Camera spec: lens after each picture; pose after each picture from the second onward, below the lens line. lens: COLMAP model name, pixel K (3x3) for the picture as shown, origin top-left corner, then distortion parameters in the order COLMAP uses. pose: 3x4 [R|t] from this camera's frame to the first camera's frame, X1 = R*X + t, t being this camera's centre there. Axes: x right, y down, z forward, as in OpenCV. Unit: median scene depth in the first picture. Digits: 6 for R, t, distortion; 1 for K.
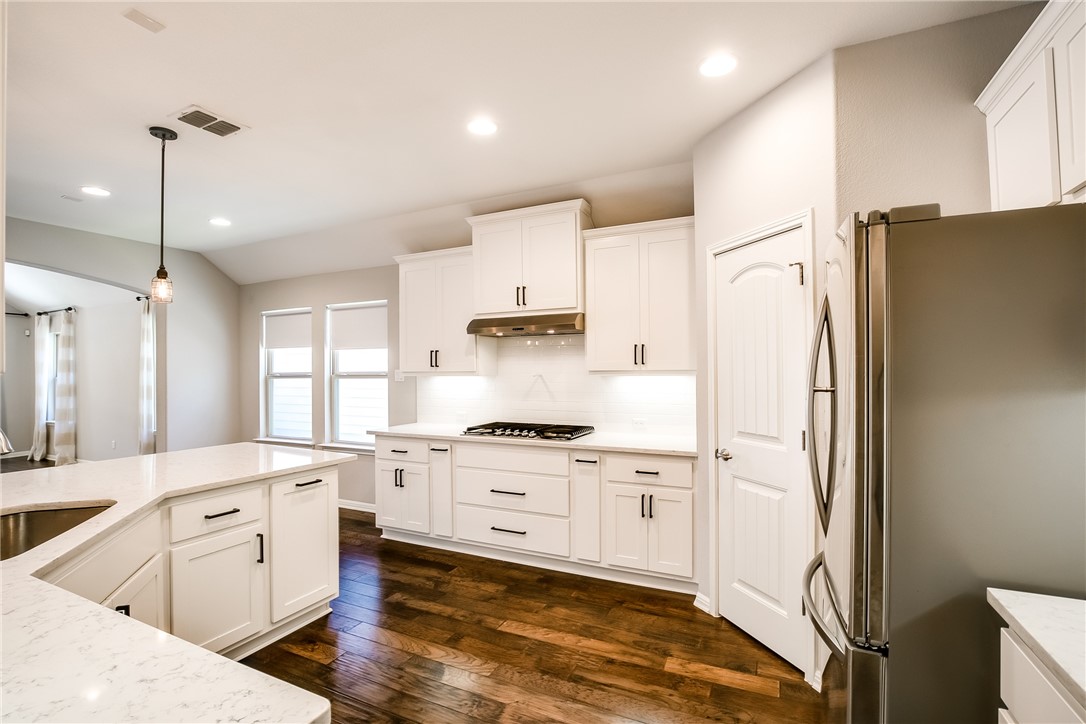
lens RADIAL K [[510.3, 0, 528.9], [0, 510.3, 363.7], [0, 0, 1]] dist [-0.032140, 0.000123]
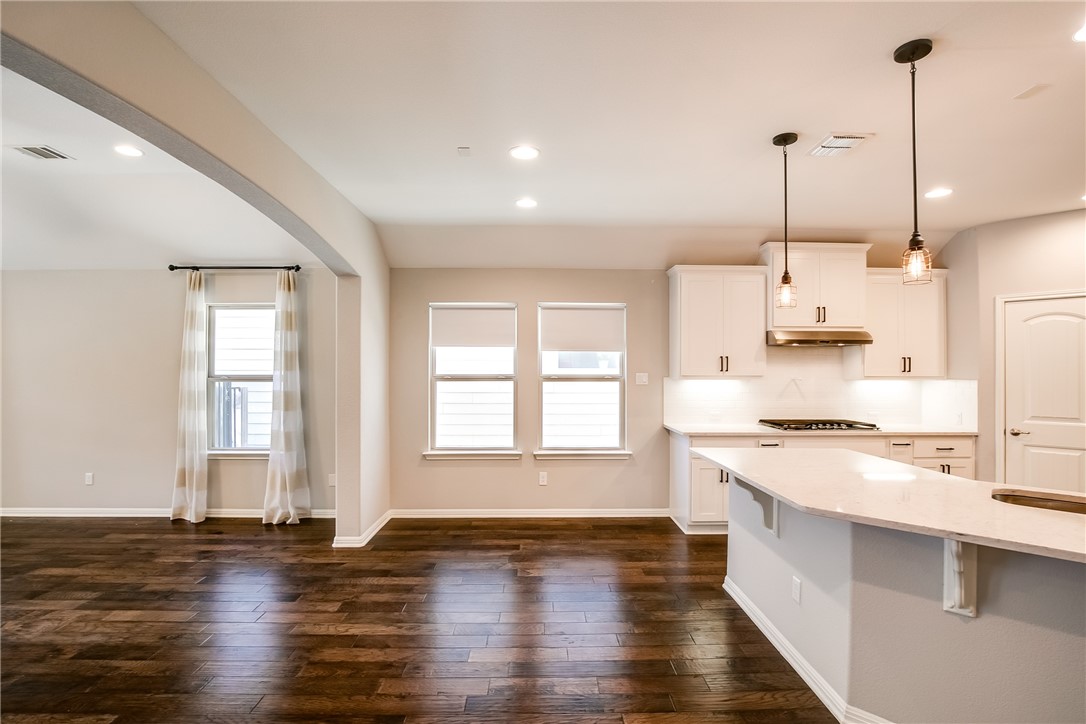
lens RADIAL K [[494.8, 0, 542.5], [0, 494.8, 364.5], [0, 0, 1]] dist [-0.039105, 0.008000]
pose [[0.884343, 0.017034, 0.466526, -1.285767], [-0.016279, 0.999852, -0.005648, 0.004554], [-0.466553, -0.002600, 0.884489, 0.310553]]
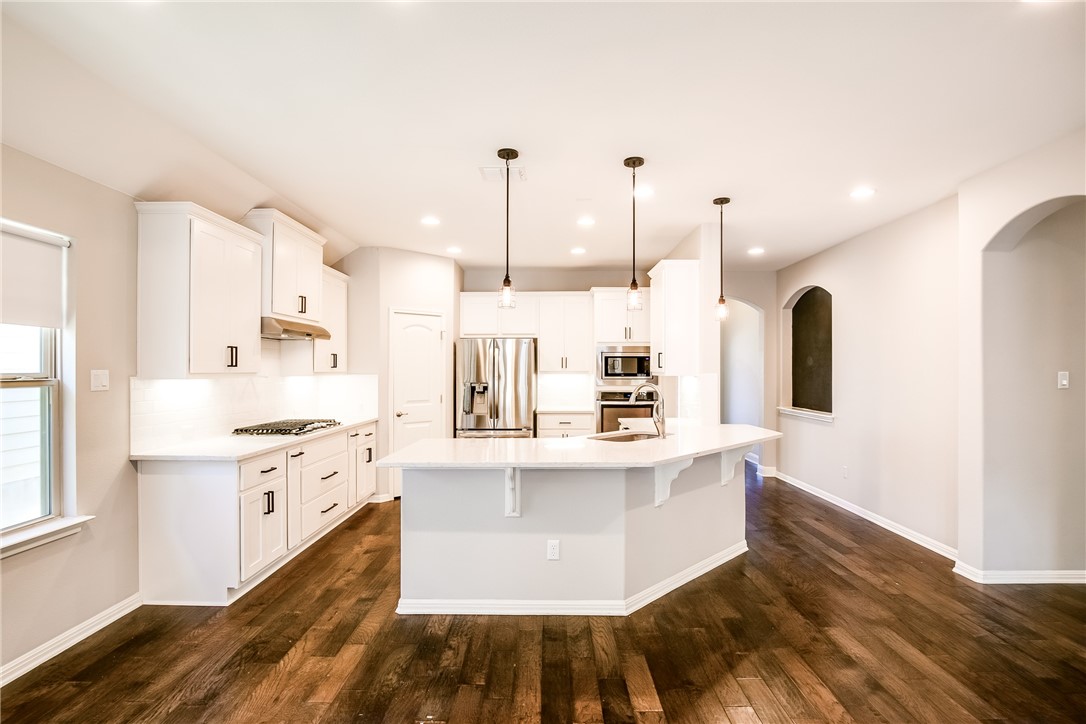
lens RADIAL K [[552.2, 0, 543.0], [0, 552.2, 362.0], [0, 0, 1]] dist [-0.001392, 0.000138]
pose [[-0.433290, 0.018517, 0.901064, -1.474948], [-0.007828, 0.999674, -0.024307, 0.019189], [-0.901221, -0.017585, -0.433004, 1.165839]]
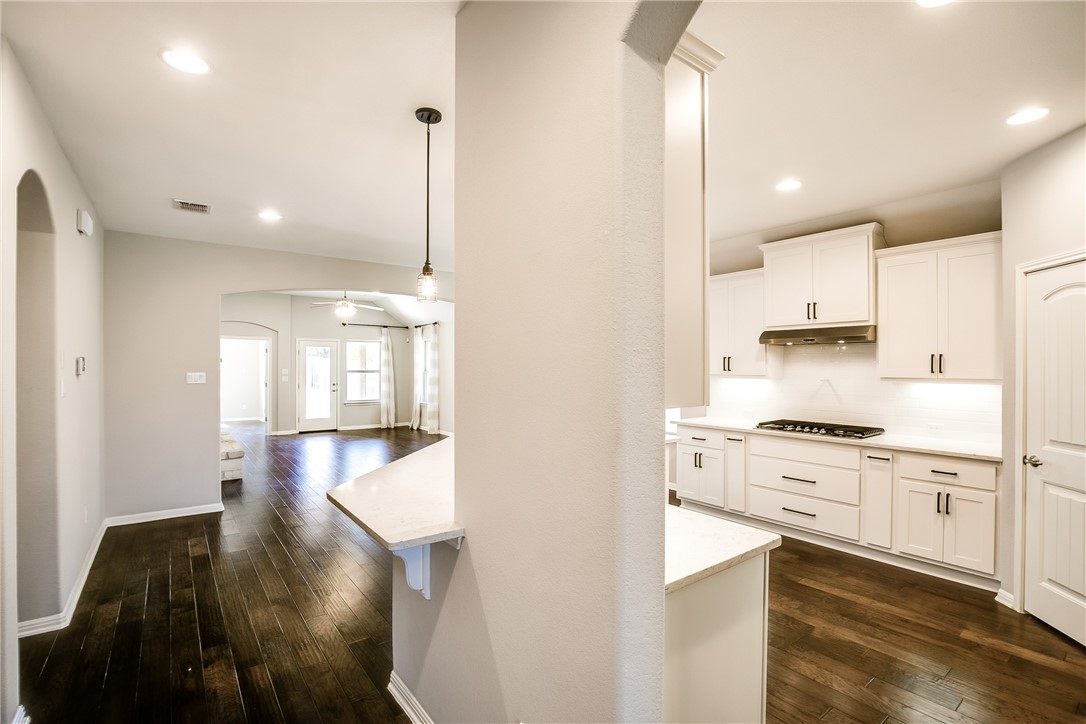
lens RADIAL K [[494.8, 0, 542.5], [0, 494.8, 364.5], [0, 0, 1]] dist [-0.039105, 0.008000]
pose [[0.895580, 0.009520, -0.444800, -0.075279], [-0.005336, 0.999929, 0.010658, -0.023164], [0.444869, -0.007172, 0.895567, -0.287873]]
